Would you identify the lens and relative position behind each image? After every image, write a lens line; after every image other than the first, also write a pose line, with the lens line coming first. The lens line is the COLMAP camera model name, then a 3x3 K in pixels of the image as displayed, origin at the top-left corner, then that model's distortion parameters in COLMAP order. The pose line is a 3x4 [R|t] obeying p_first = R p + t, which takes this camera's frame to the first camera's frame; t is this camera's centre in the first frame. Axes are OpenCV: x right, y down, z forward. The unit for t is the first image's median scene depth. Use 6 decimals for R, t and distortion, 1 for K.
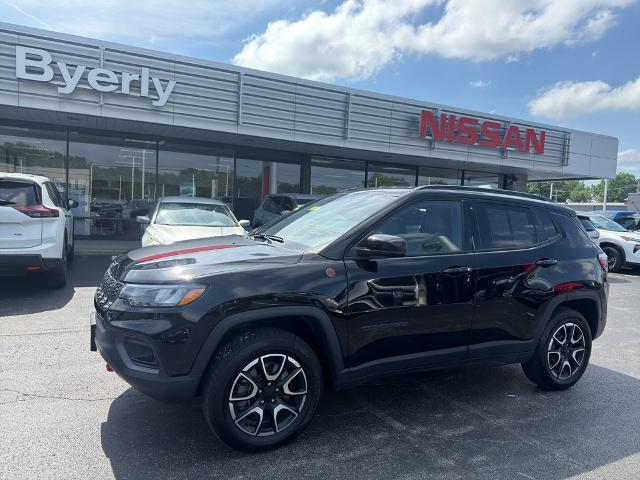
lens RADIAL K [[452.2, 0, 322.9], [0, 452.2, 242.5], [0, 0, 1]] dist [0.031126, -0.042717]
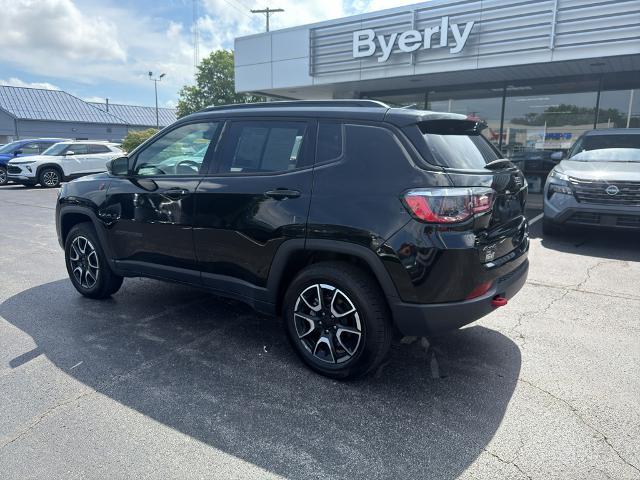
lens RADIAL K [[452.2, 0, 319.0], [0, 452.2, 242.2], [0, 0, 1]] dist [0.031126, -0.042717]
pose [[0.482309, 0.123364, -0.867271, 0.431717], [-0.045304, 0.992222, 0.115943, 0.013015], [0.874829, -0.016629, 0.484146, 0.252552]]
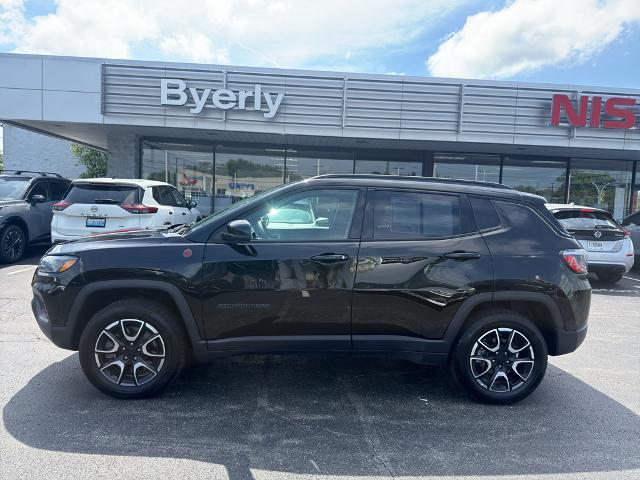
lens RADIAL K [[452.2, 0, 319.7], [0, 452.2, 240.5], [0, 0, 1]] dist [0.031126, -0.042717]
pose [[0.917228, 0.019752, -0.397874, 0.214747], [-0.024398, 0.999680, -0.006618, 0.009966], [0.397616, 0.015778, 0.917416, 0.026000]]
